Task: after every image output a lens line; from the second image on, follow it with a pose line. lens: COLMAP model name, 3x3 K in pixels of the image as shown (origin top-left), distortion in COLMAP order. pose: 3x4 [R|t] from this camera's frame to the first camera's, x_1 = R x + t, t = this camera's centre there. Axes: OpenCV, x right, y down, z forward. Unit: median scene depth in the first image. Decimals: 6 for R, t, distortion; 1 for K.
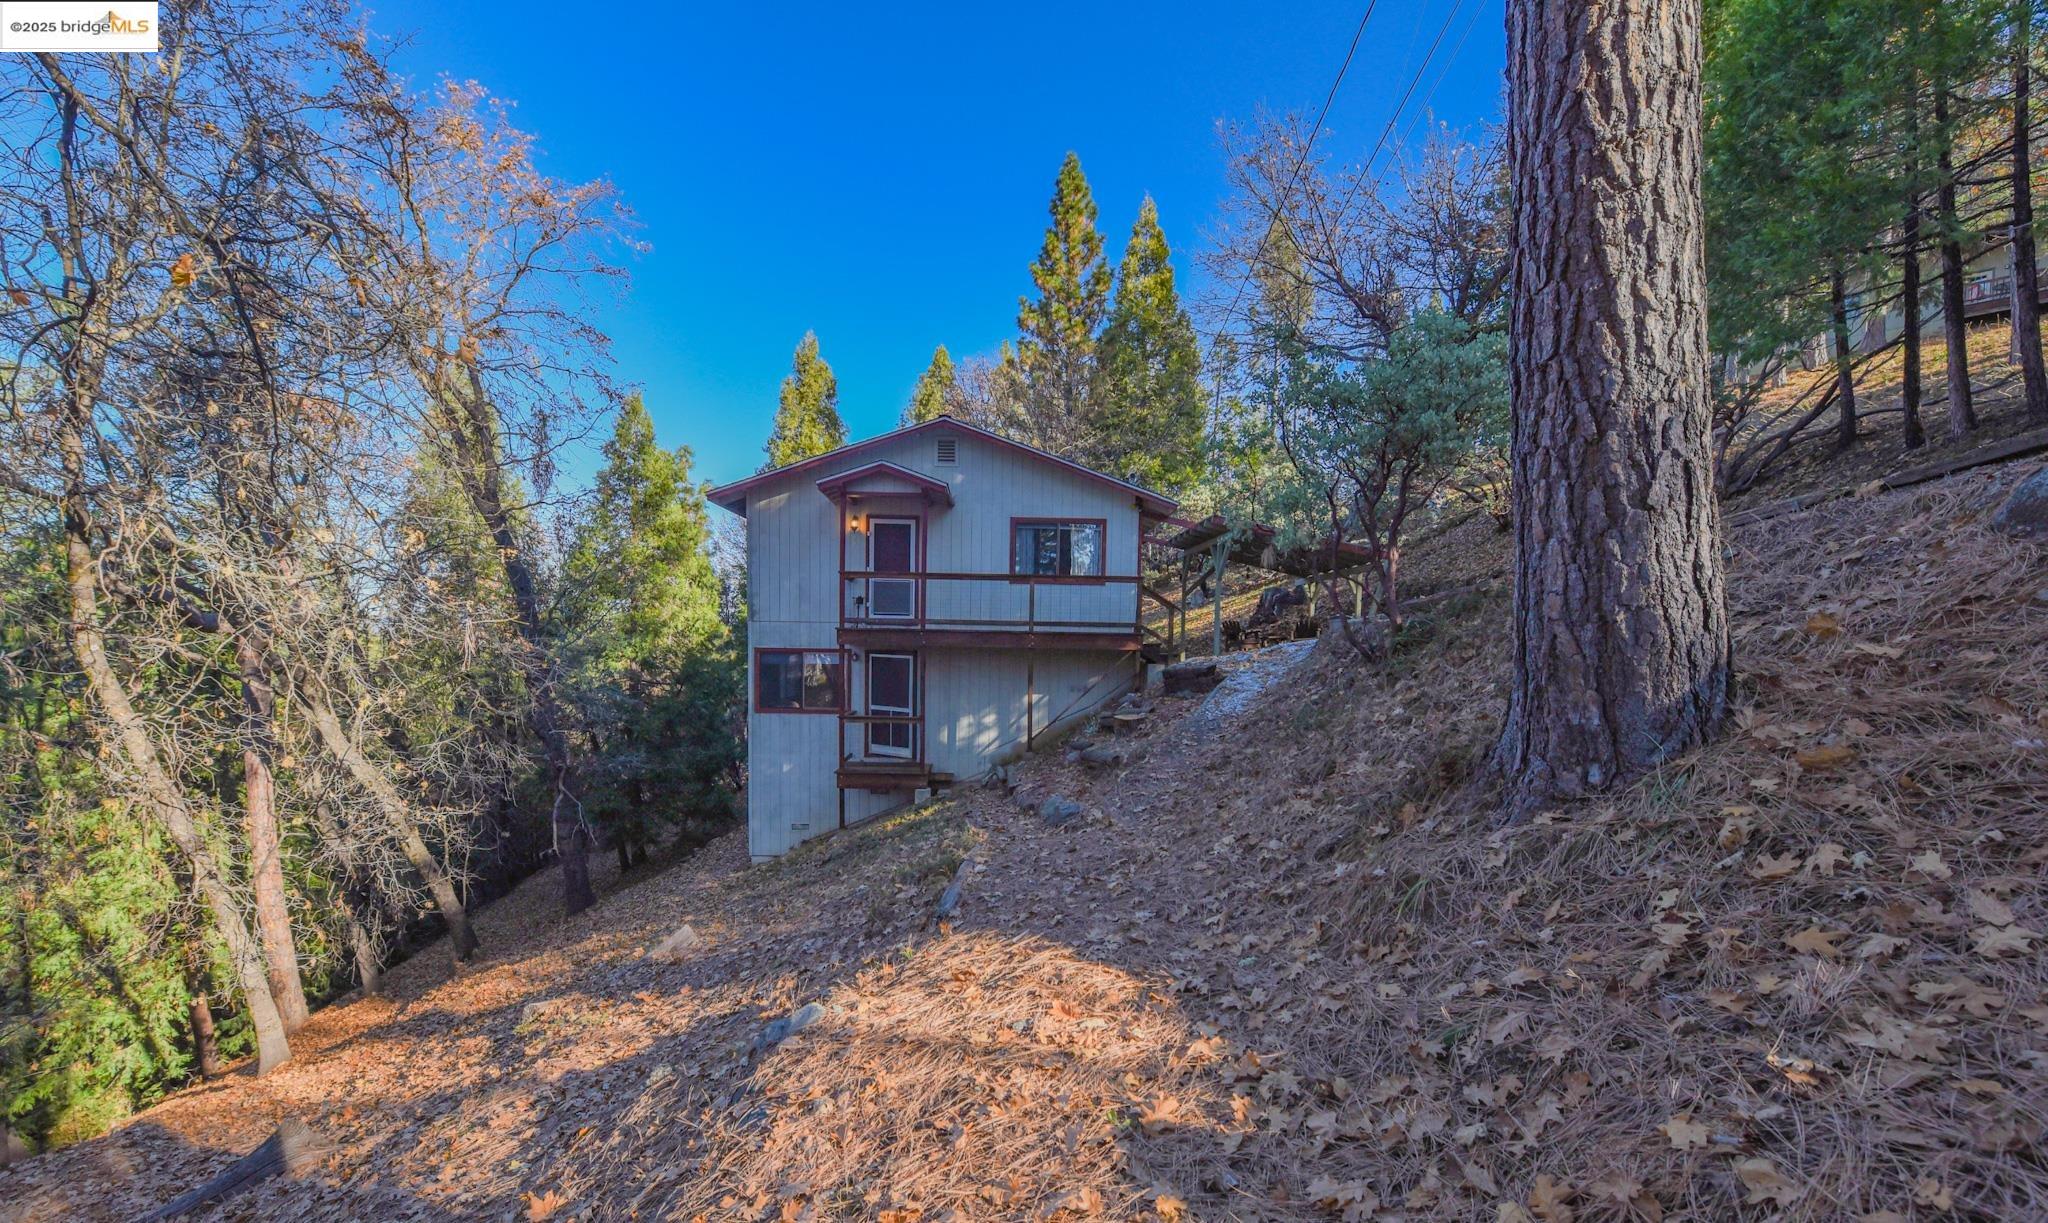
lens RADIAL K [[805.2, 0, 1015.4], [0, 805.2, 684.4], [0, 0, 1]] dist [-0.004041, -0.000074]
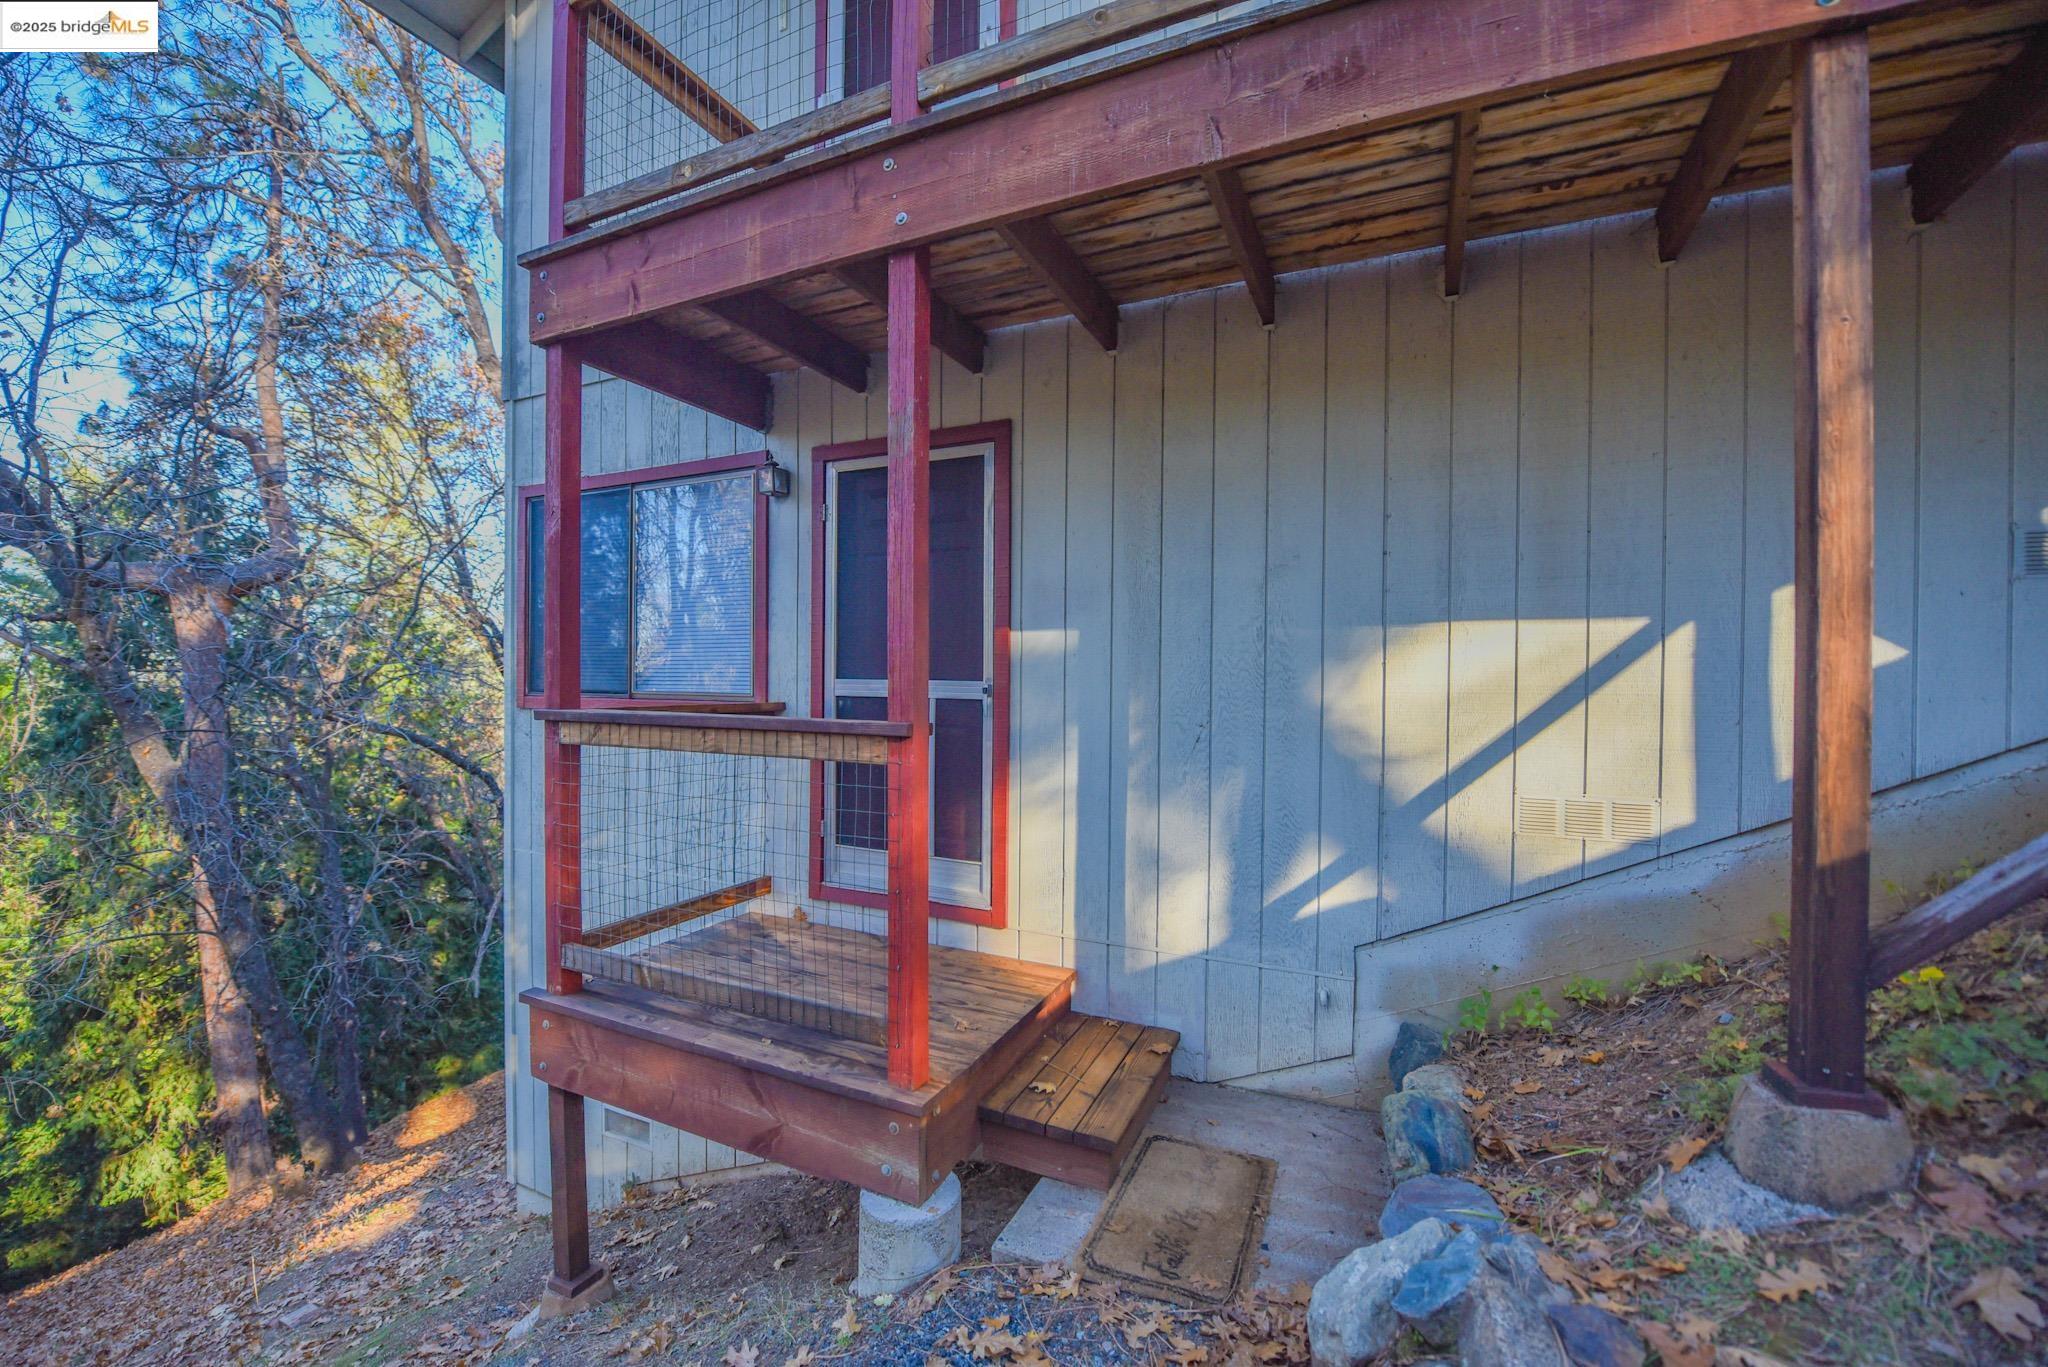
lens RADIAL K [[809.5, 0, 1022.8], [0, 809.5, 684.9], [0, 0, 1]] dist [-0.016576, -0.002303]
pose [[0.903610, 0.000349, -0.428355, -0.028846], [-0.026572, 0.998119, -0.055241, 0.039713], [0.427530, 0.061299, 0.901920, 0.833545]]
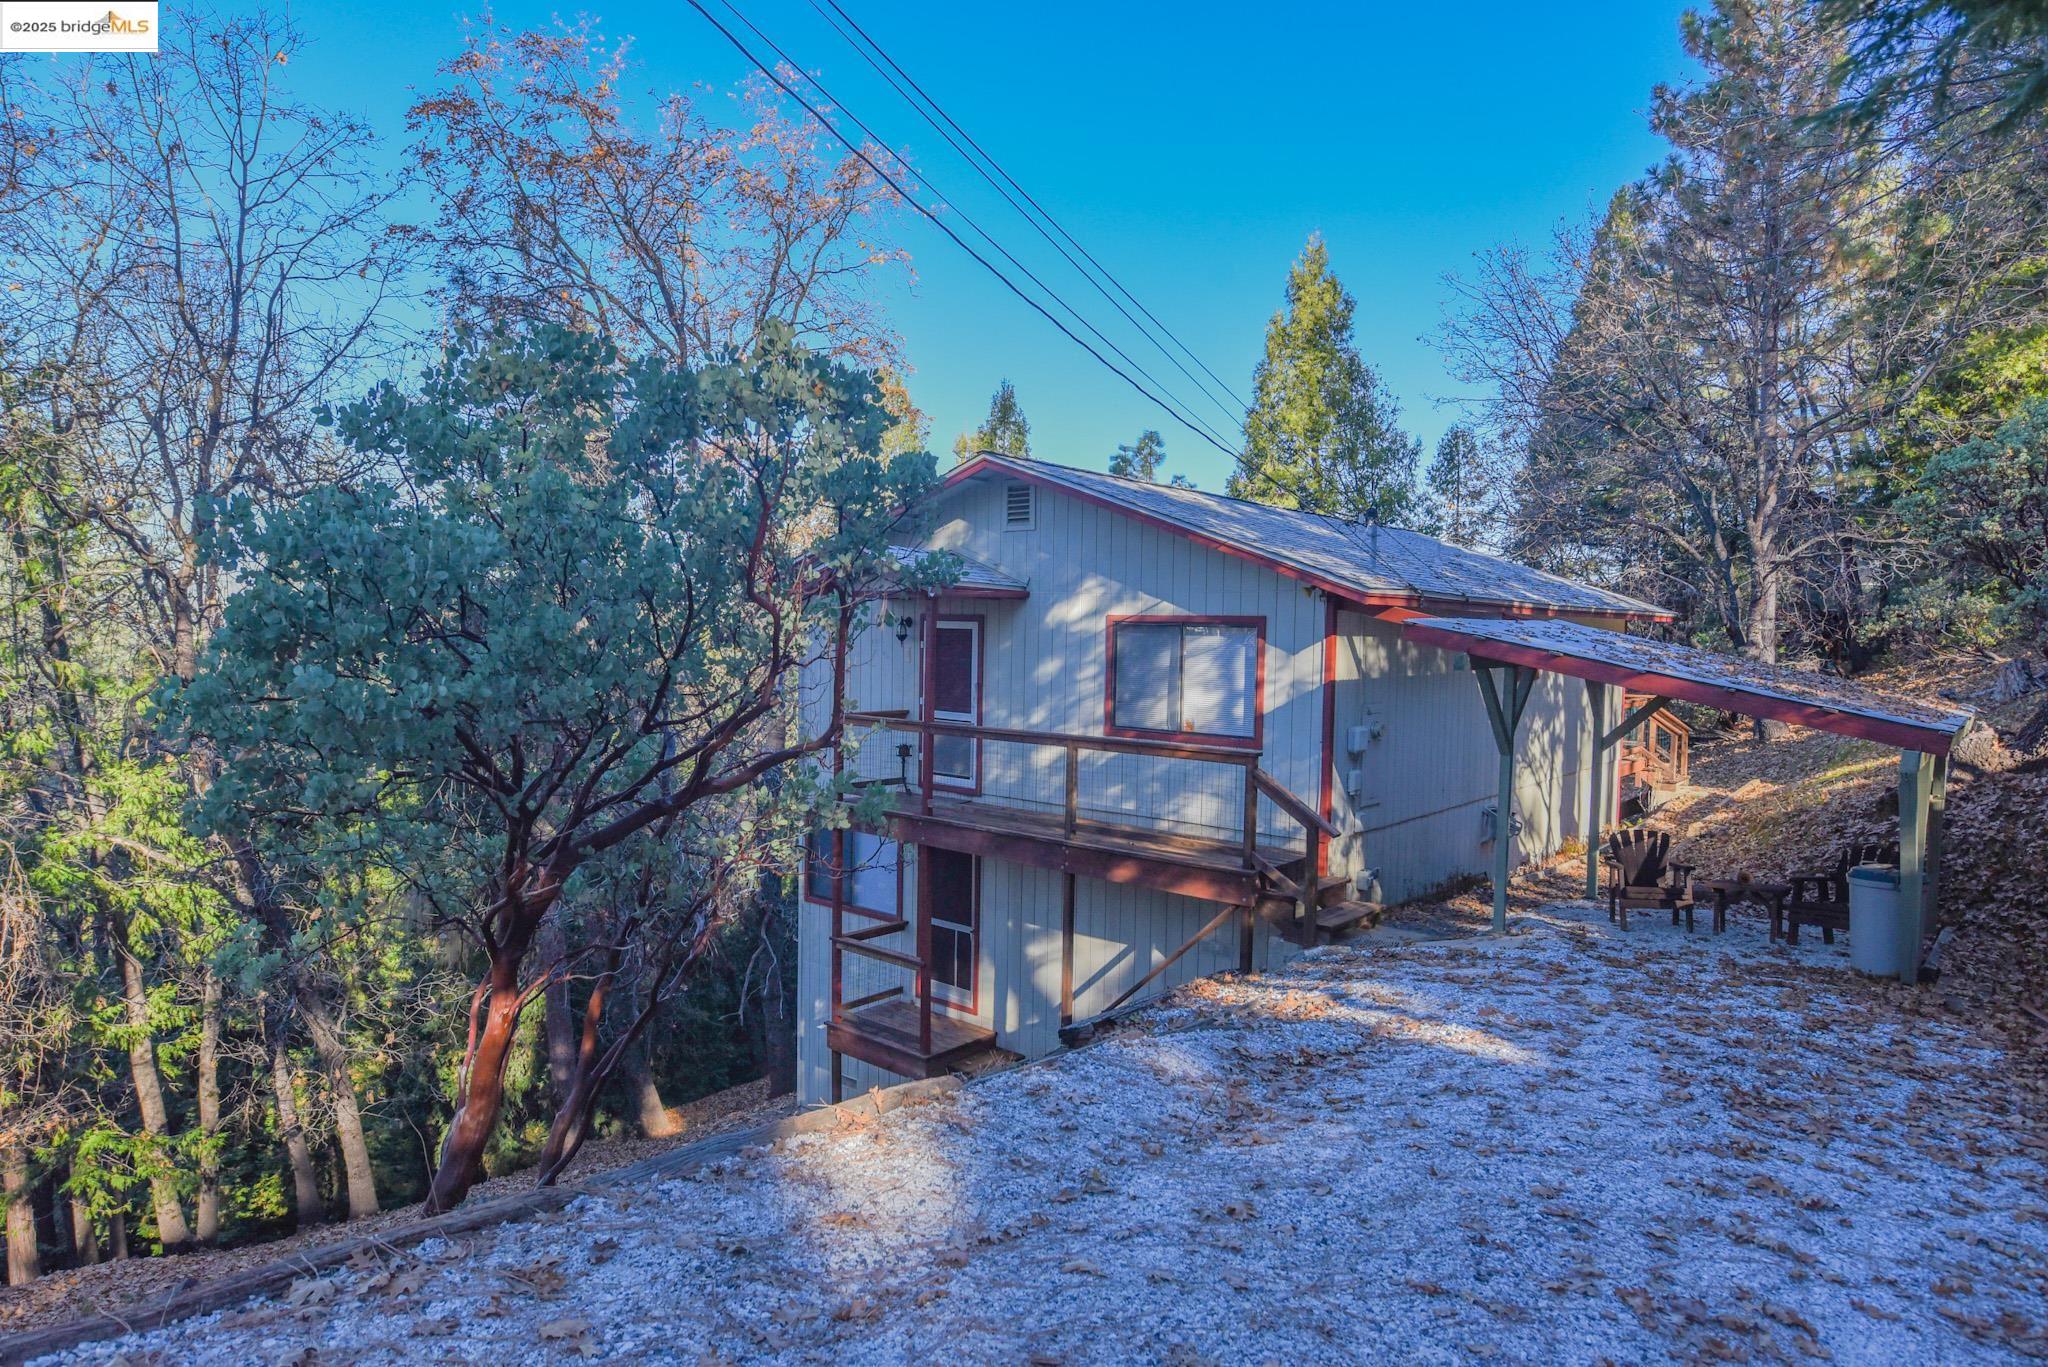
lens RADIAL K [[1189.5, 0, 1011.7], [0, 1189.5, 682.3], [0, 0, 1]] dist [-0.001638, -0.002464]
pose [[0.746345, 0.025666, -0.665065, 0.493418], [-0.042624, 0.999048, -0.009278, -0.154256], [0.664193, 0.035272, 0.746728, 0.359931]]
